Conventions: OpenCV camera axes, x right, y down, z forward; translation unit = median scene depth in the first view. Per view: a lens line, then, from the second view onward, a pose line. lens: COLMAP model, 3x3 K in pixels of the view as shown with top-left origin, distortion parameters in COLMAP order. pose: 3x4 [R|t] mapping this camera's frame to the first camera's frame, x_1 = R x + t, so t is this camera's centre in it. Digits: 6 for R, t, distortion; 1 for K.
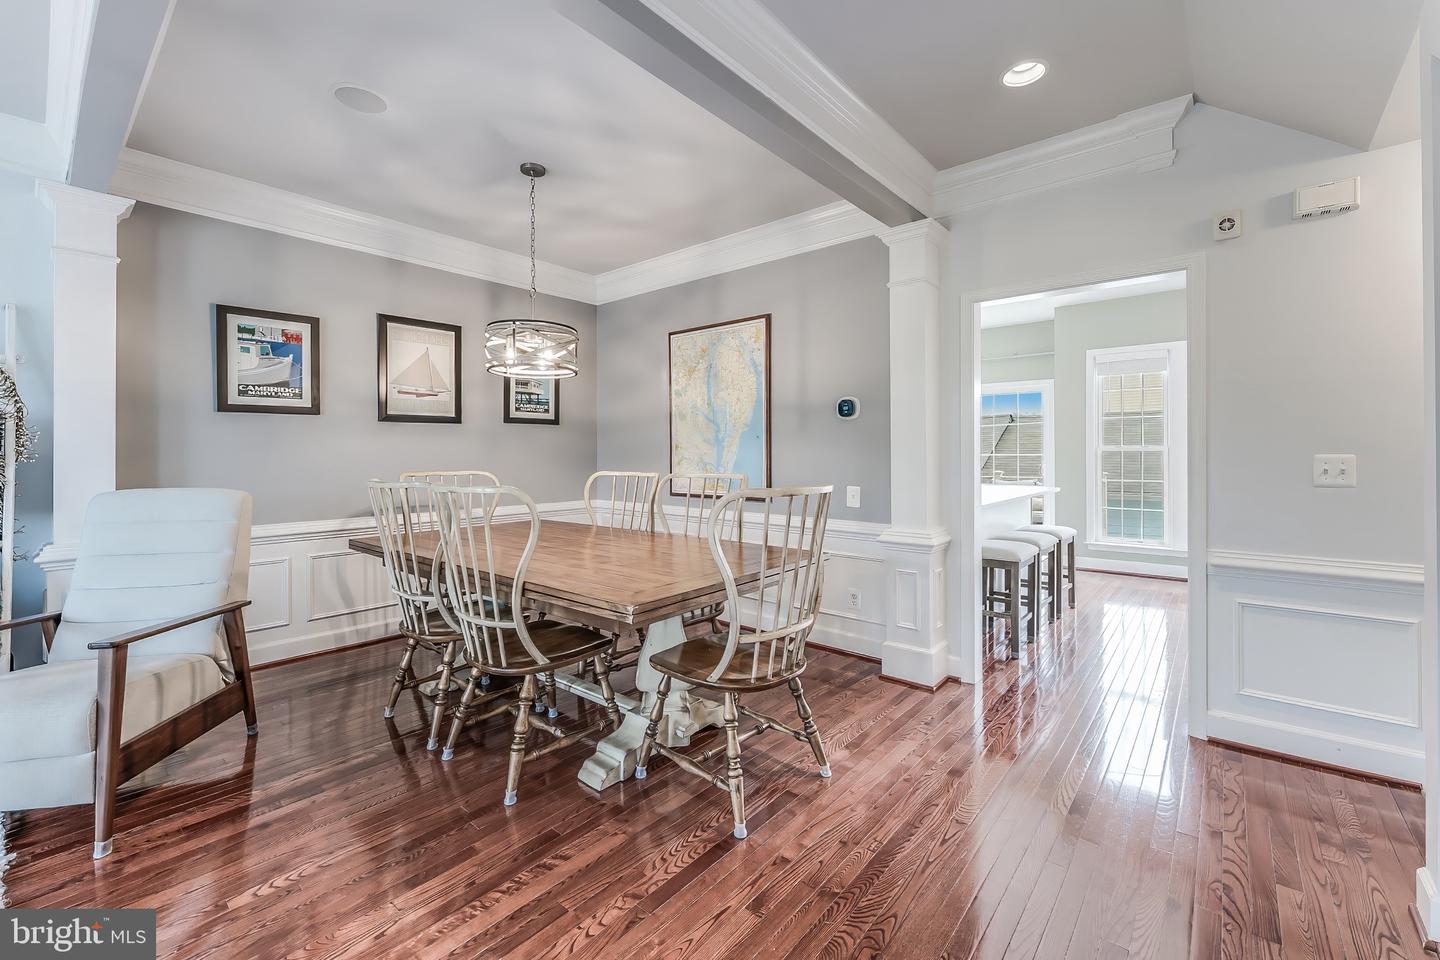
lens RADIAL K [[580.3, 0, 718.8], [0, 580.3, 474.0], [0, 0, 1]] dist [0.000200, -0.000325]
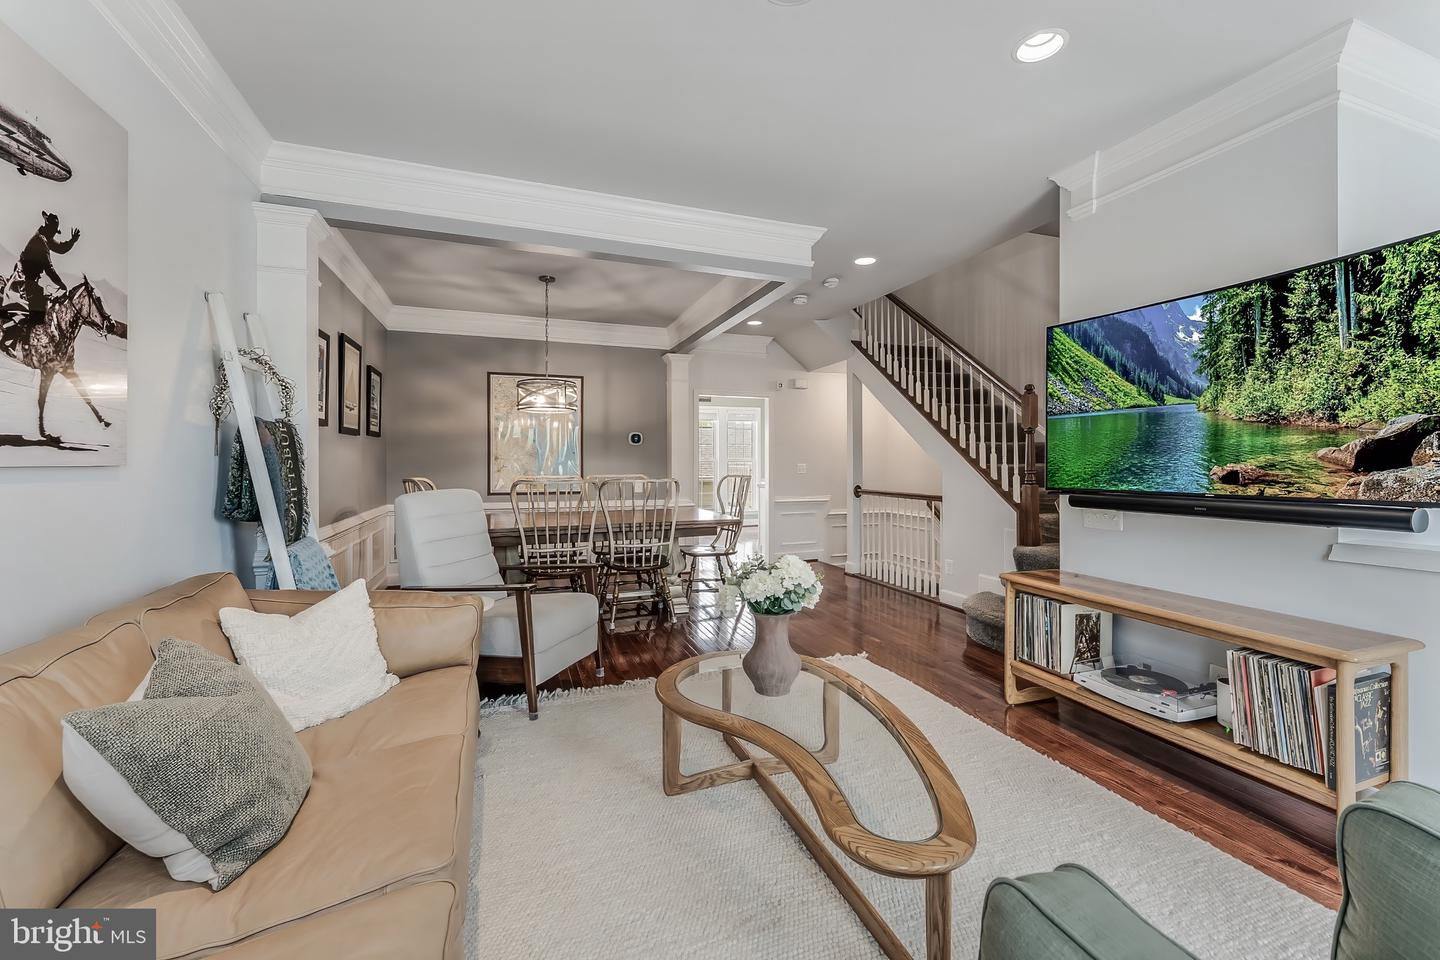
lens RADIAL K [[580.3, 0, 718.8], [0, 580.3, 474.0], [0, 0, 1]] dist [0.000200, -0.000325]
pose [[0.514527, -0.004649, 0.857462, -1.193761], [0.036608, 0.999193, -0.016549, 0.036218], [-0.856692, 0.039904, 0.514282, -0.146910]]
